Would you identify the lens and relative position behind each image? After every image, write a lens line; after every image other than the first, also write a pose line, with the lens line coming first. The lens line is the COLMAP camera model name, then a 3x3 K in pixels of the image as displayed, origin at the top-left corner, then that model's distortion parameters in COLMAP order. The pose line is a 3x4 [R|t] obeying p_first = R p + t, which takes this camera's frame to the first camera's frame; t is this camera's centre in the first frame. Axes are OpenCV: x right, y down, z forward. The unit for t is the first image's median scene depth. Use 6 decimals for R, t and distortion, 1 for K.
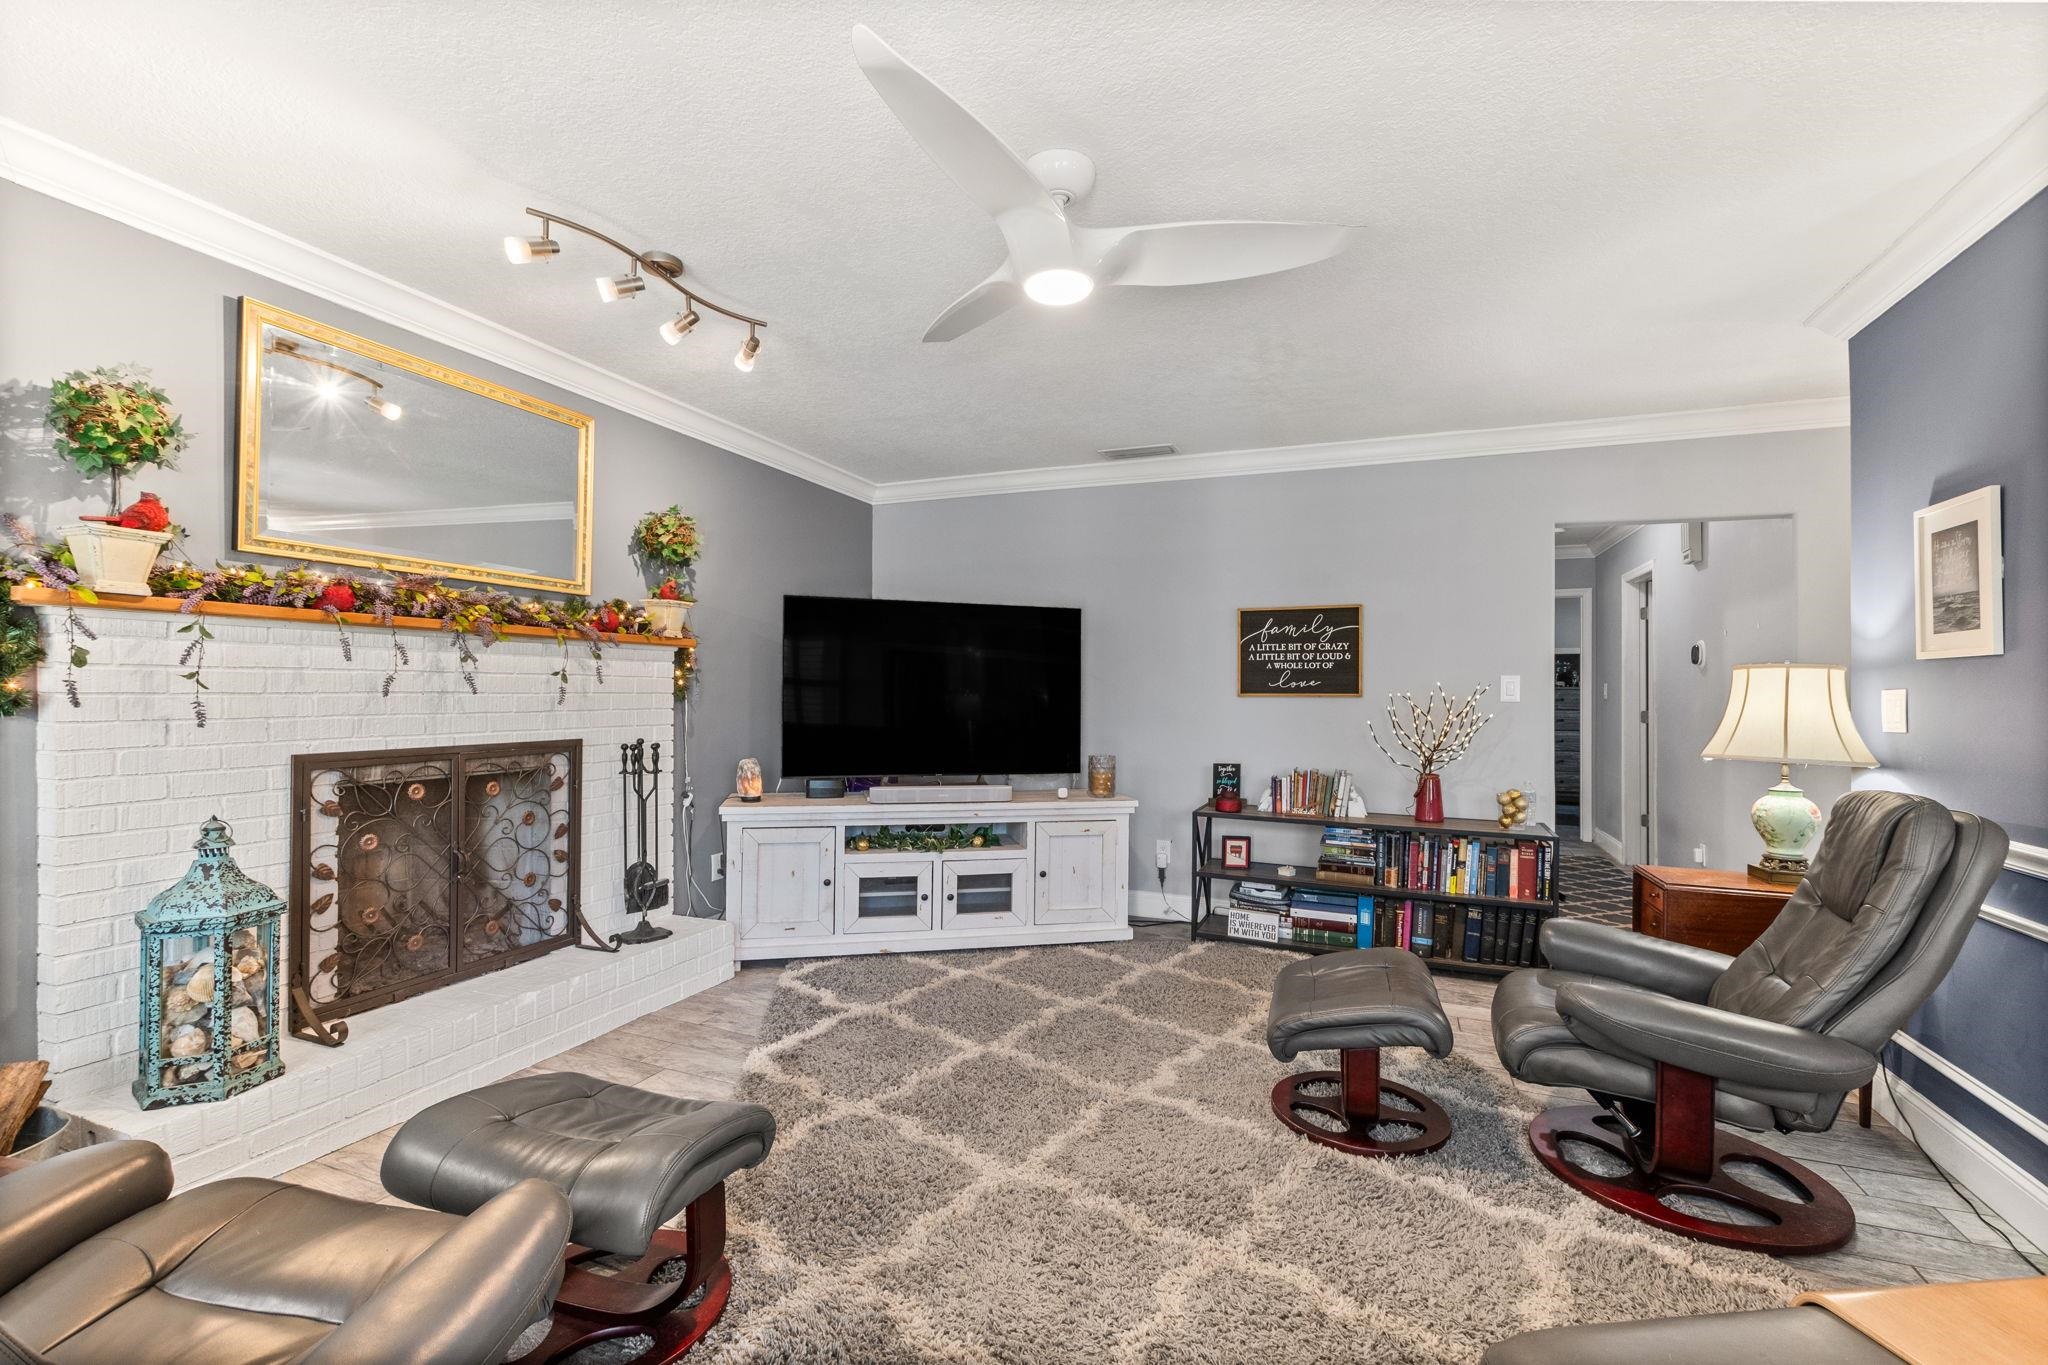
lens RADIAL K [[872.1, 0, 1024.6], [0, 872.1, 693.1], [0, 0, 1]] dist [0.000625, -0.000086]
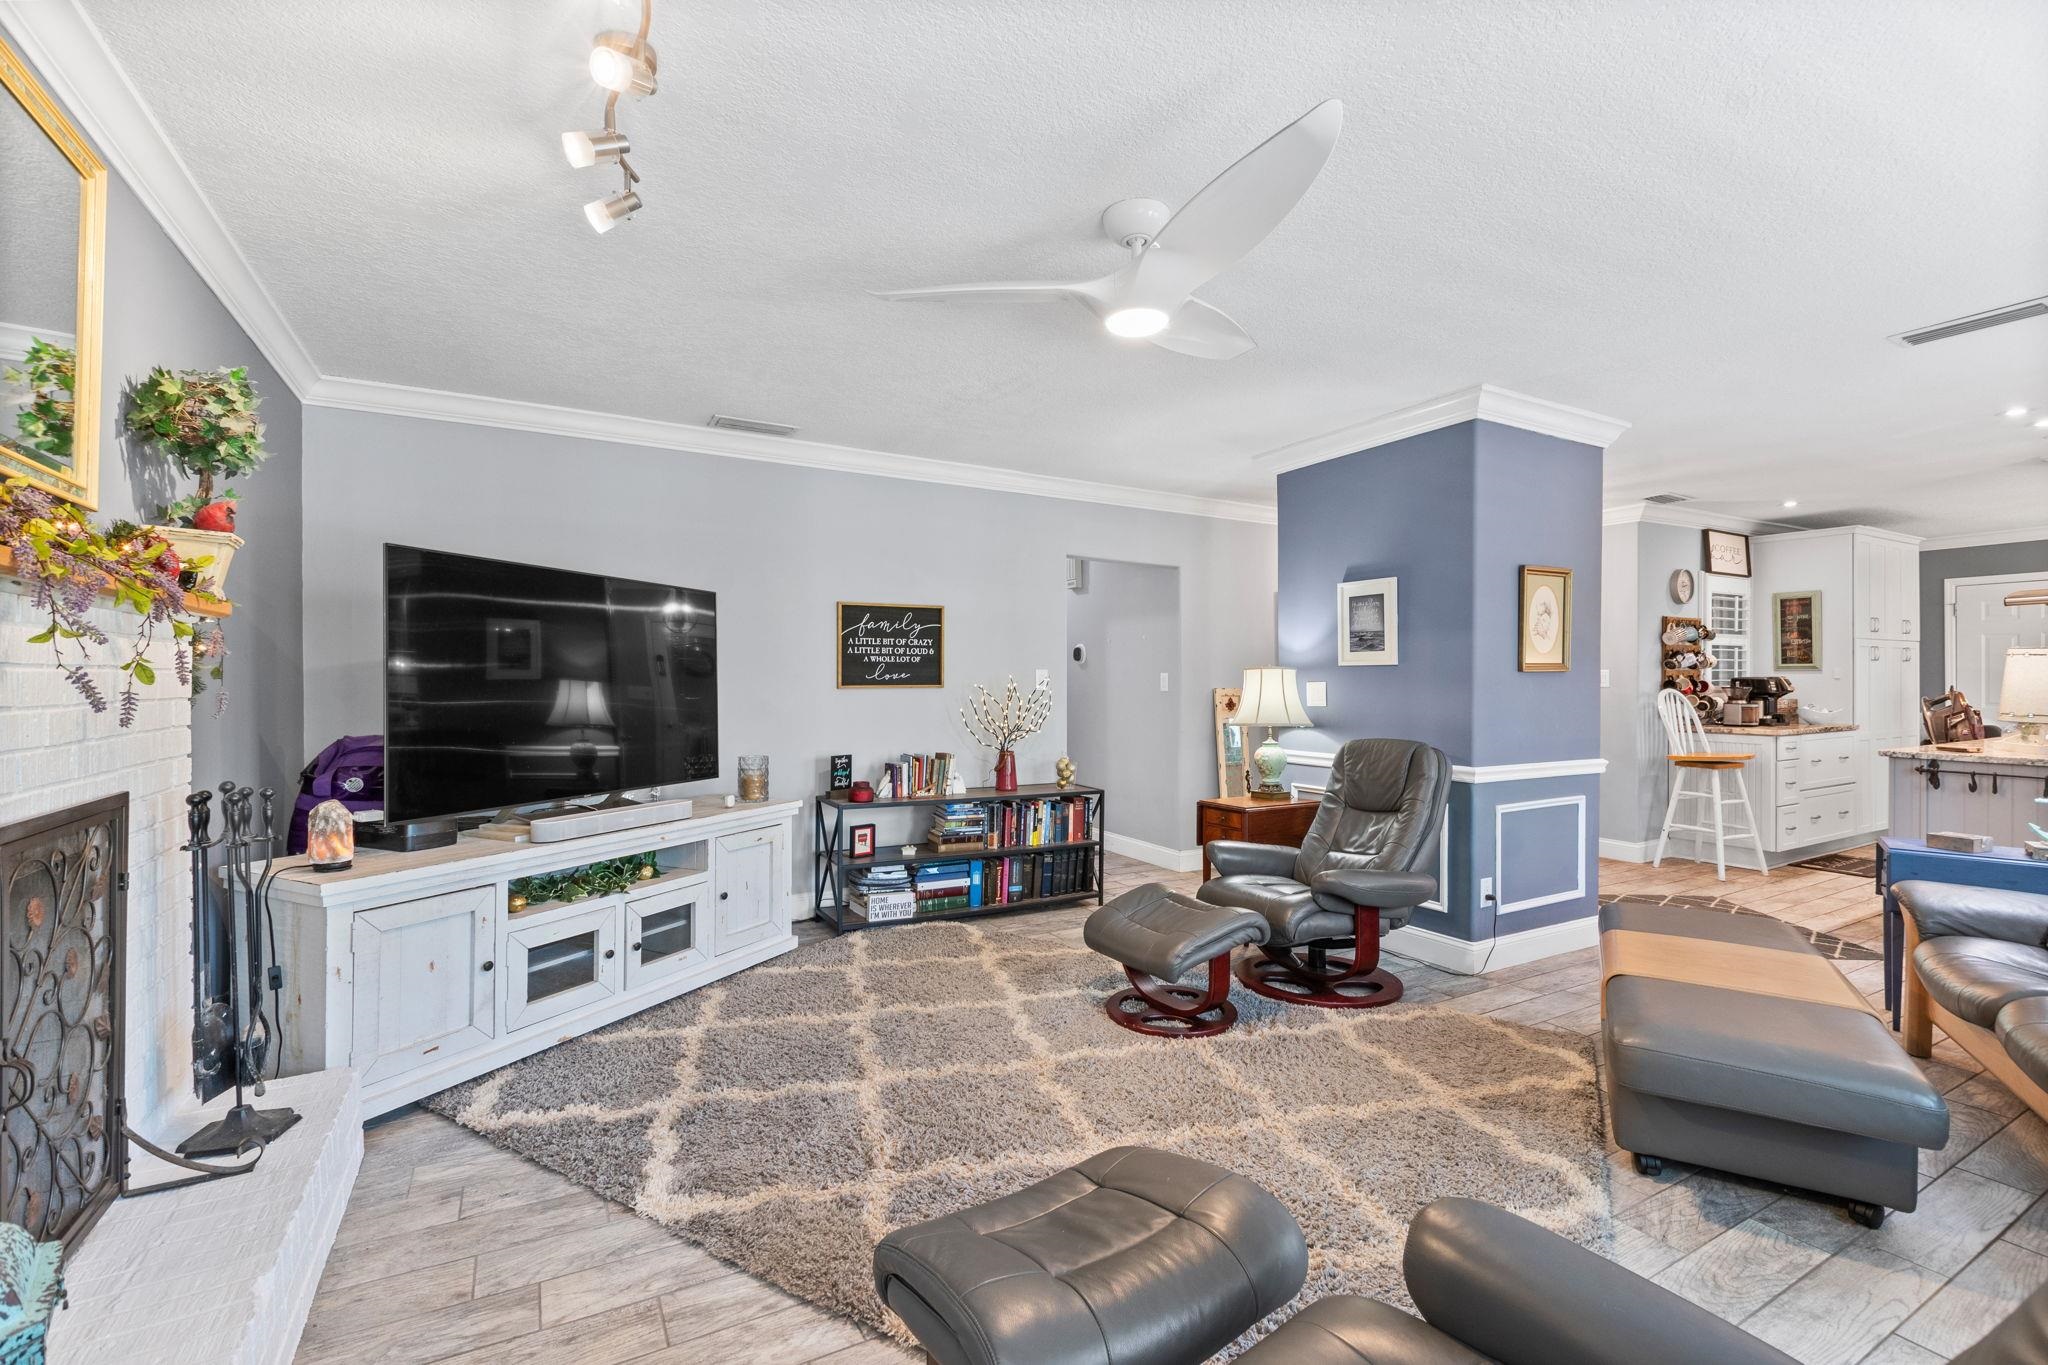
lens RADIAL K [[884.4, 0, 1015.8], [0, 884.4, 679.9], [0, 0, 1]] dist [-0.001546, -0.000284]
pose [[0.626319, -0.005646, 0.779546, -0.499834], [0.003416, 0.999984, 0.004498, -0.011824], [-0.779559, -0.000154, 0.626329, 0.228070]]
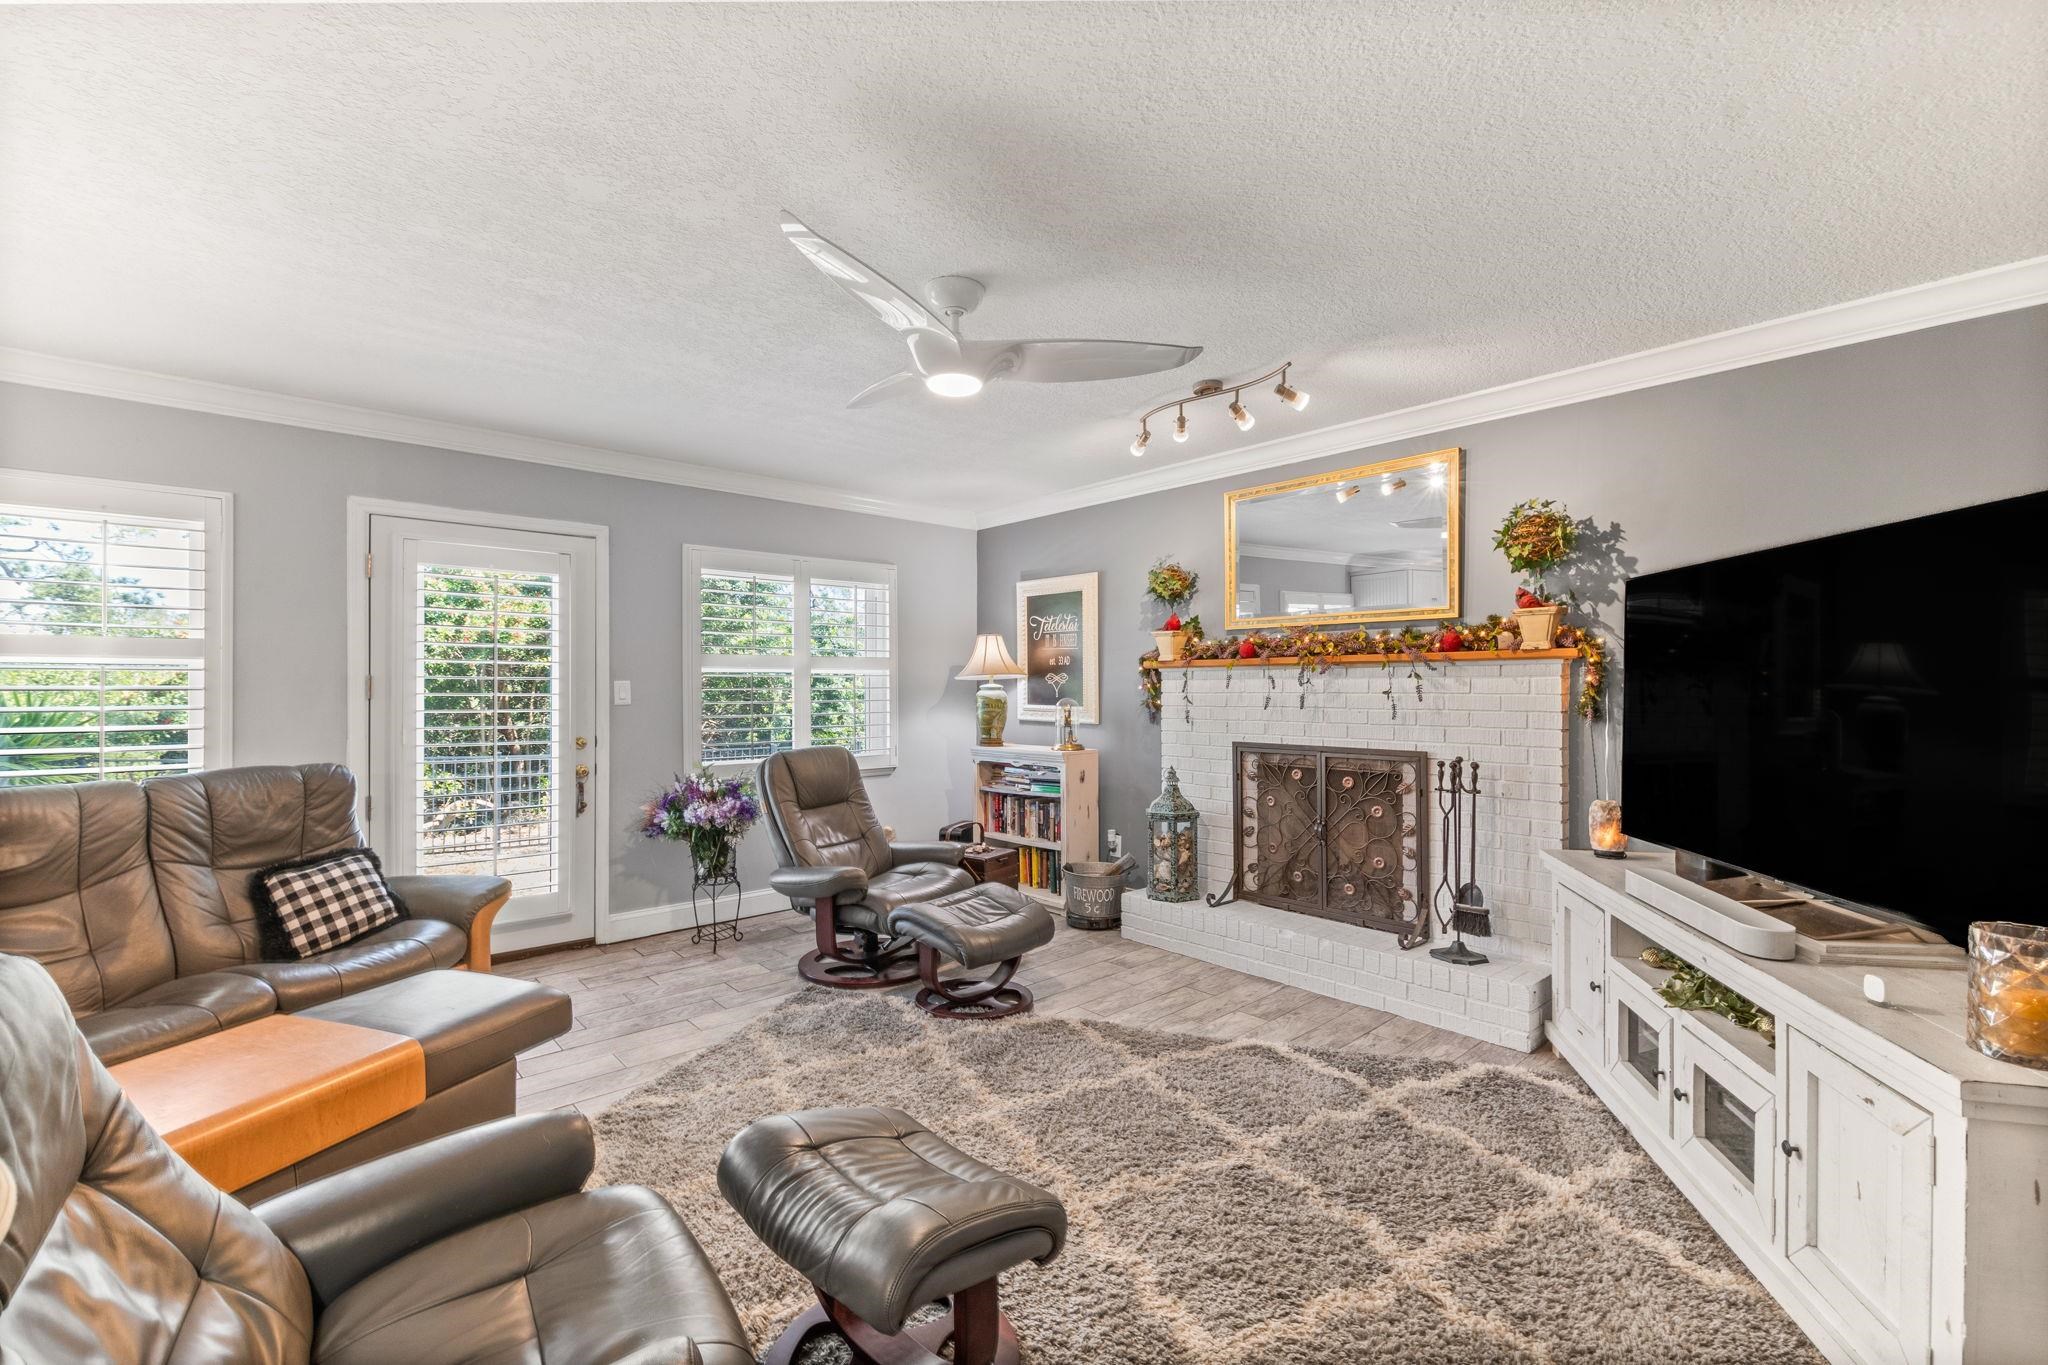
lens RADIAL K [[872.1, 0, 1024.6], [0, 872.1, 693.1], [0, 0, 1]] dist [0.000625, -0.000086]
pose [[-0.444482, 0.000534, -0.895787, 0.588930], [-0.002571, 0.999995, 0.001872, -0.018456], [0.895784, 0.003135, -0.444479, 0.884951]]
